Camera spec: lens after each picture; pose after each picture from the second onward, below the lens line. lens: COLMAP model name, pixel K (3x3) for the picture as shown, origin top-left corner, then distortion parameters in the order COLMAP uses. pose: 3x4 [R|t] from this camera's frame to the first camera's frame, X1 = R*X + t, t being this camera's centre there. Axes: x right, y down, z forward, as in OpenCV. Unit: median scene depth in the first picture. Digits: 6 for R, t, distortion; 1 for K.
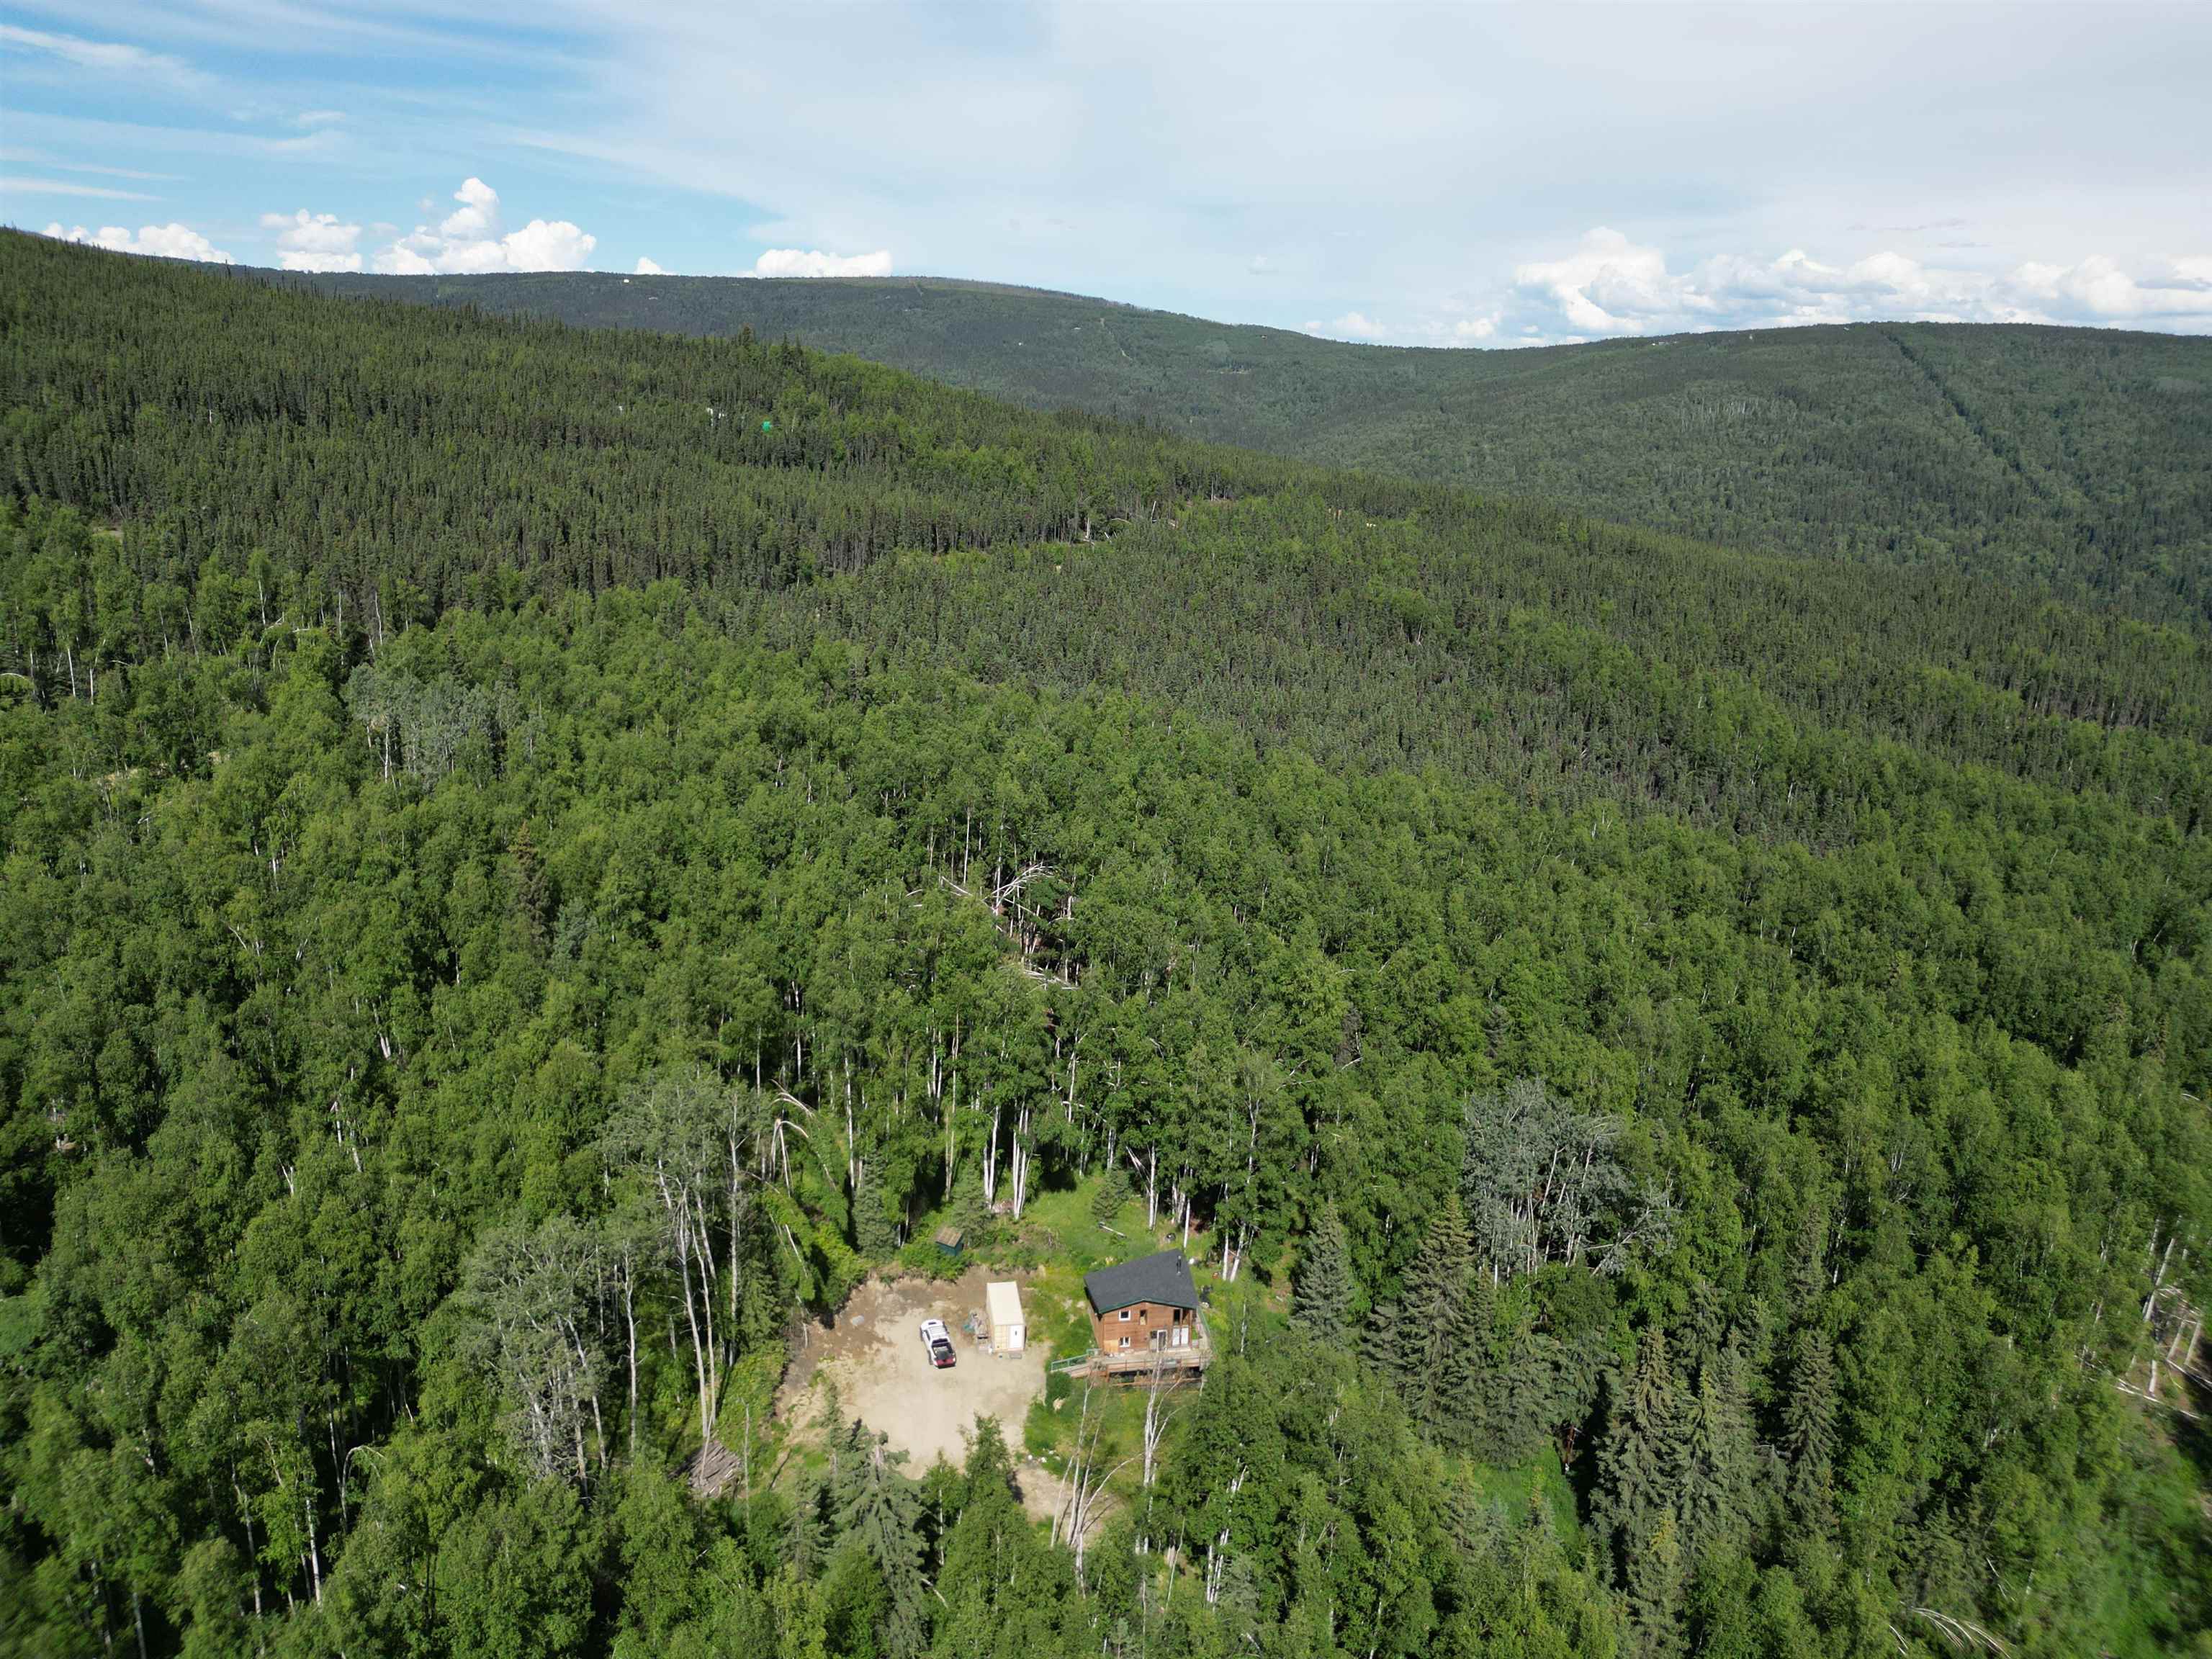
lens RADIAL K [[1552.7, 0, 1106.0], [0, 1552.7, 829.5], [0, 0, 1]] dist [0.110559, -0.149966]
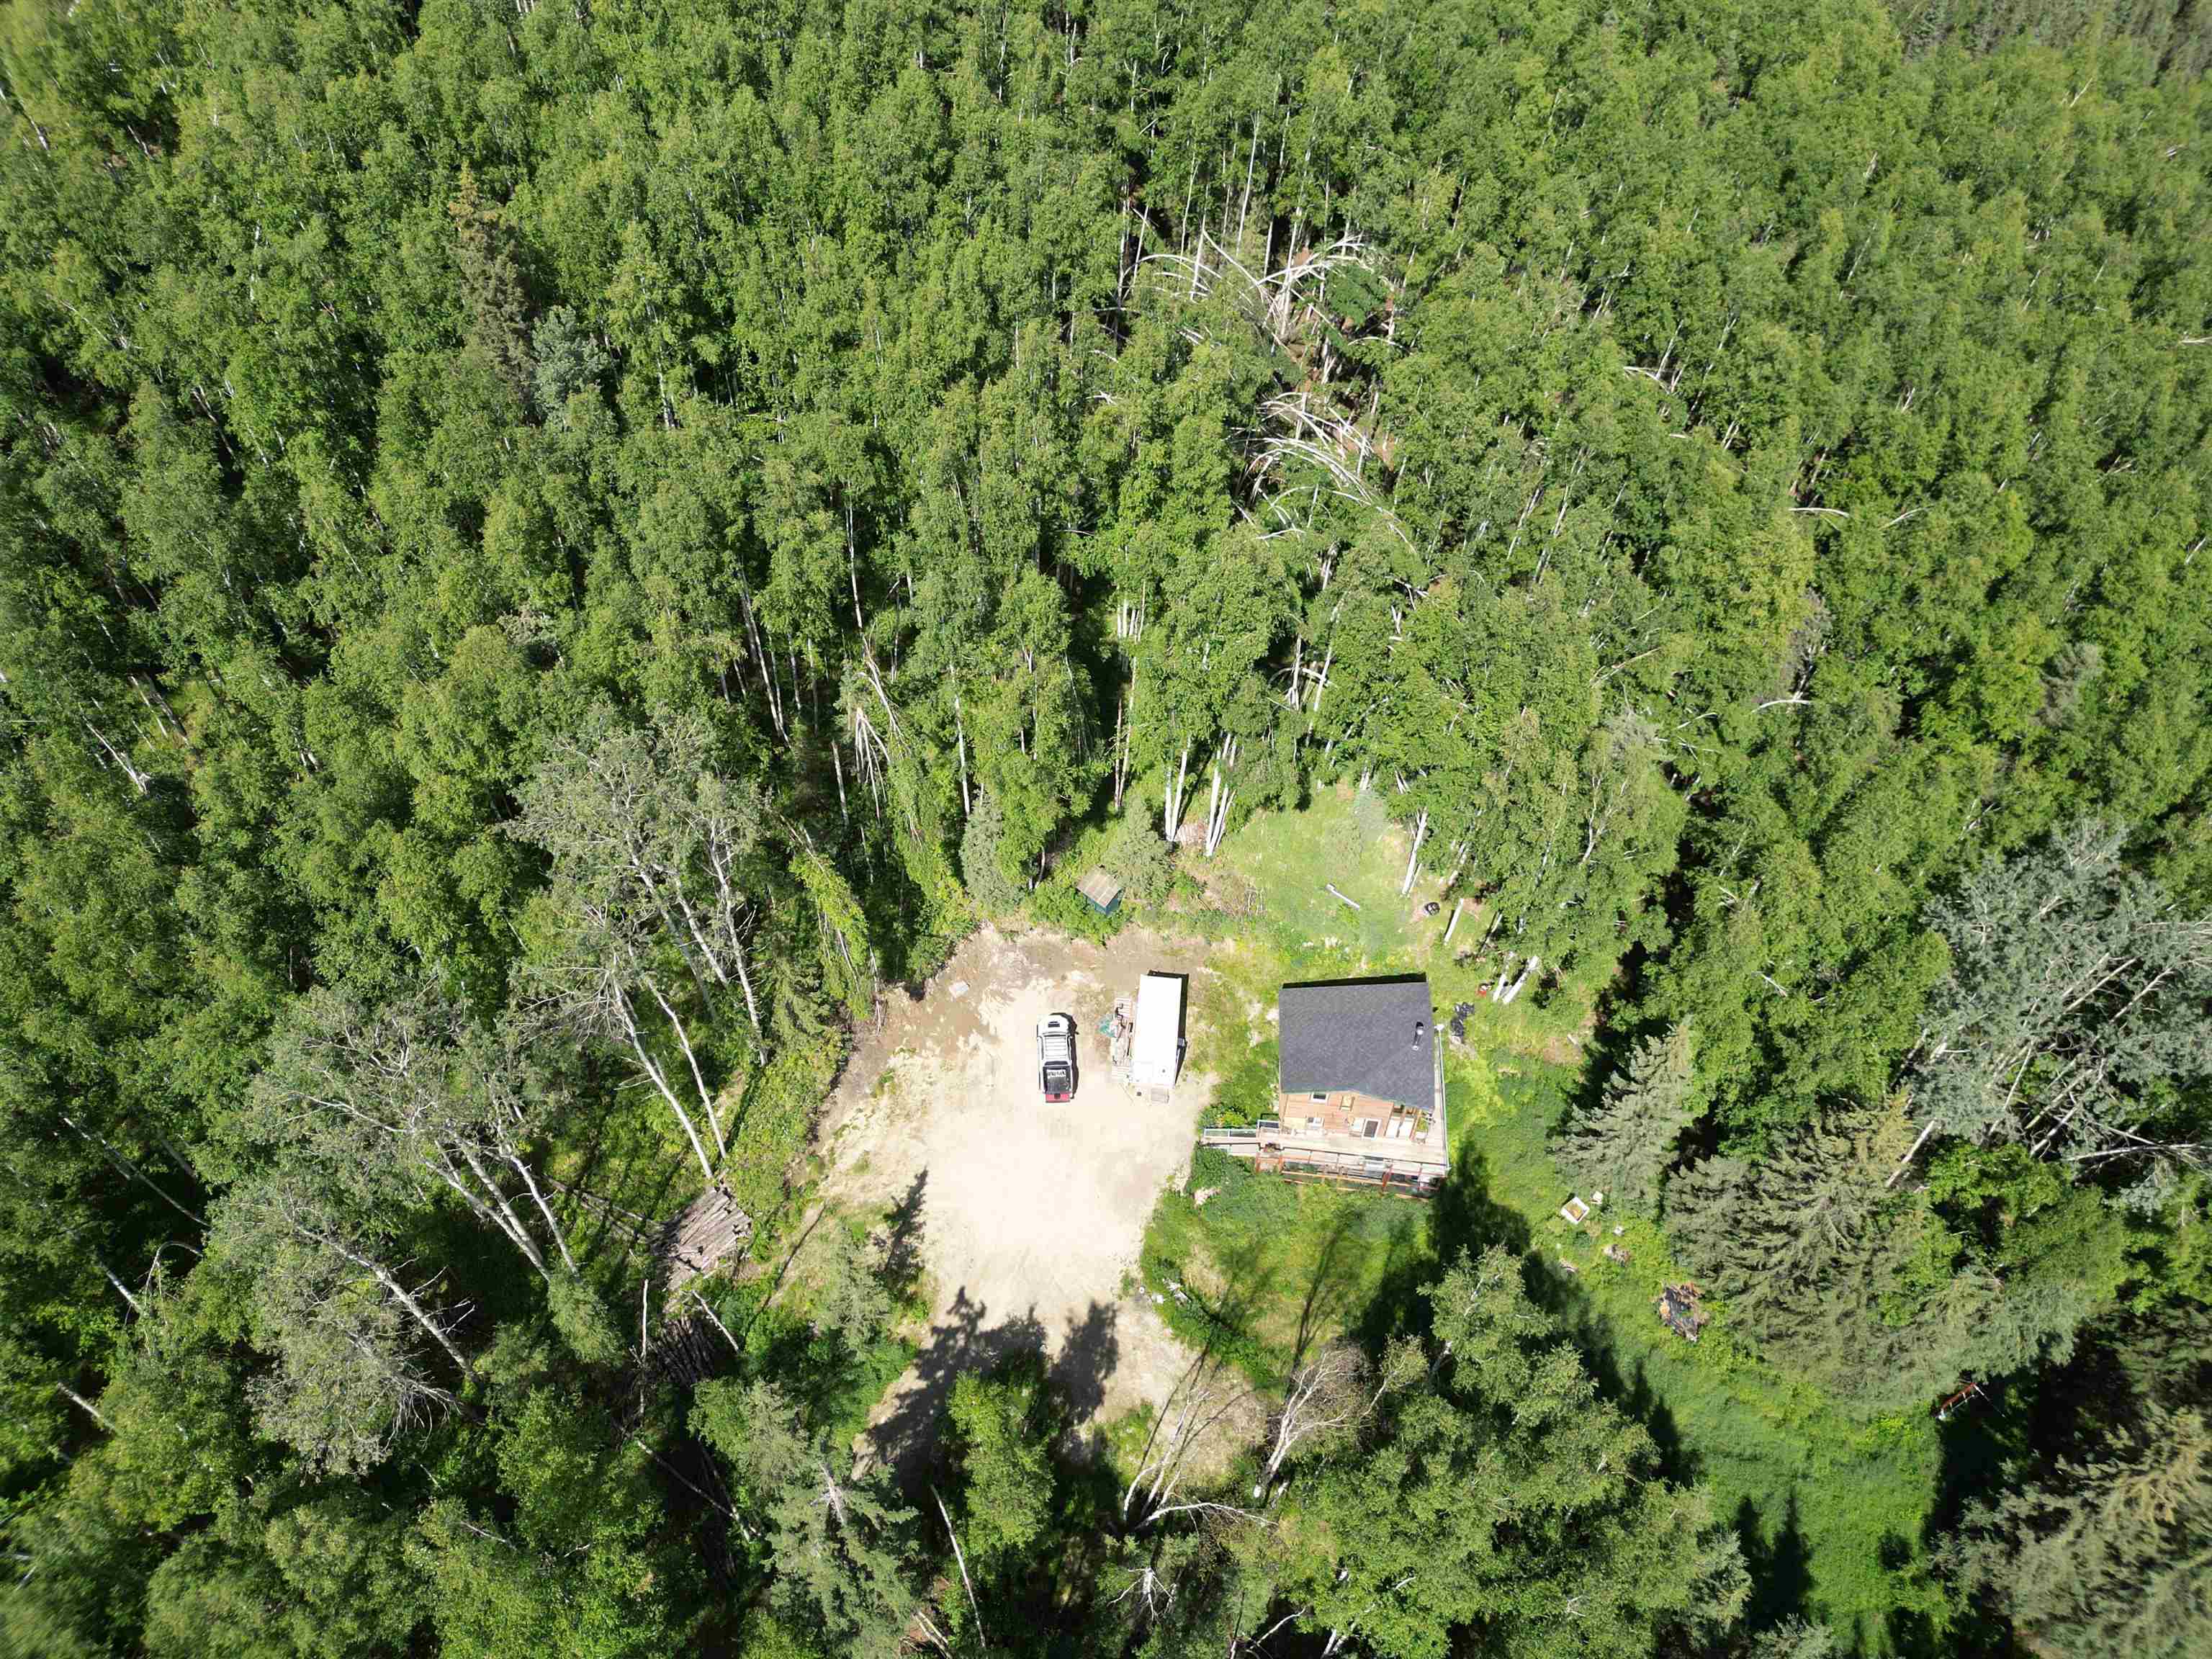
lens RADIAL K [[1552.7, 0, 1106.0], [0, 1552.7, 829.5], [0, 0, 1]] dist [0.110559, -0.149966]
pose [[0.966521, 0.189219, -0.173301, 0.017402], [-0.071058, 0.846377, 0.527822, -0.133468], [0.246552, -0.497837, 0.831487, 0.466011]]
